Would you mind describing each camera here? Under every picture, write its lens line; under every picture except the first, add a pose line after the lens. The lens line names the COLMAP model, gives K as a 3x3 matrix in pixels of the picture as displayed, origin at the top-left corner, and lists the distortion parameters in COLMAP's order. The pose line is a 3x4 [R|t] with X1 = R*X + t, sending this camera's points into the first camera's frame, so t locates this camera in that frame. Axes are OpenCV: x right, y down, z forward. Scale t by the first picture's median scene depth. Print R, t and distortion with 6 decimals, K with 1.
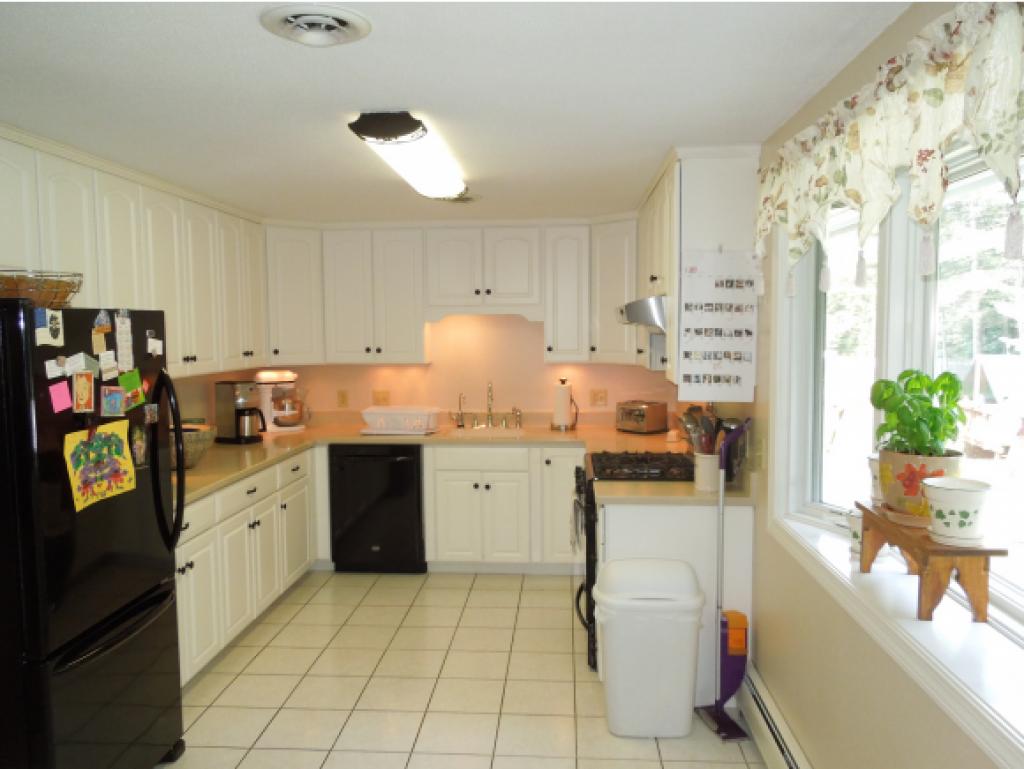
lens RADIAL K [[762.2, 0, 514.0], [0, 762.2, 387.1], [0, 0, 1]] dist [-0.010459, -0.000247]
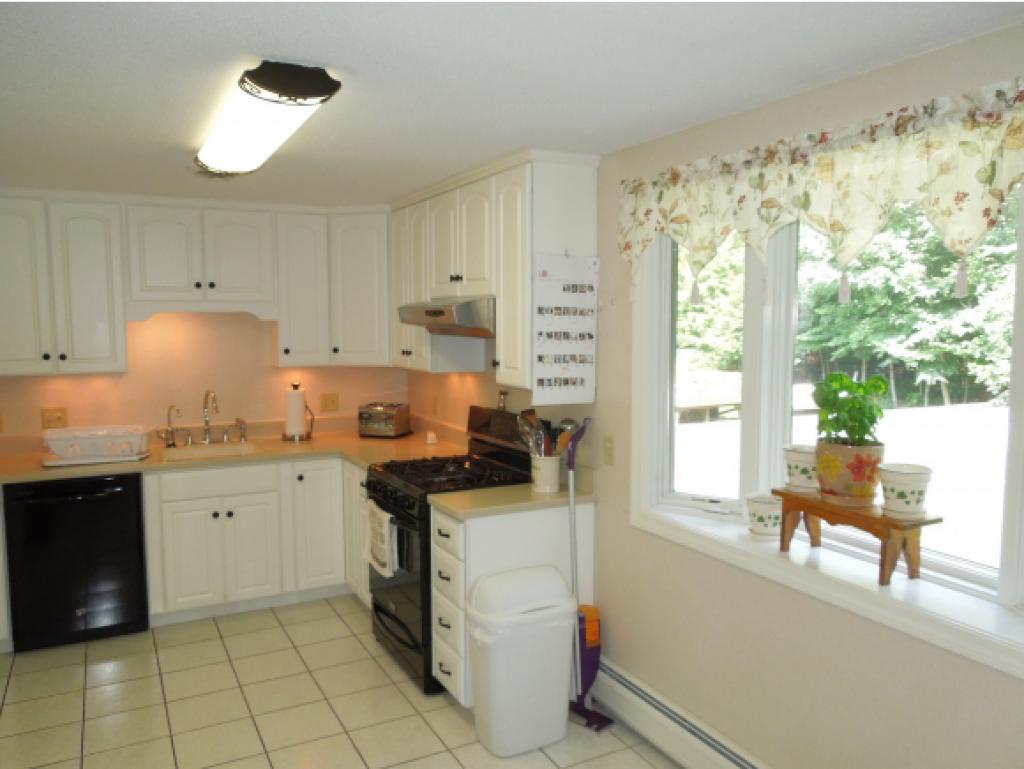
lens RADIAL K [[762.2, 0, 510.9], [0, 762.2, 386.3], [0, 0, 1]] dist [-0.010459, -0.000247]
pose [[0.850139, -0.044507, 0.524675, -0.329212], [0.038605, 0.999008, 0.022193, -0.030095], [-0.525142, 0.001388, 0.851013, 0.173058]]
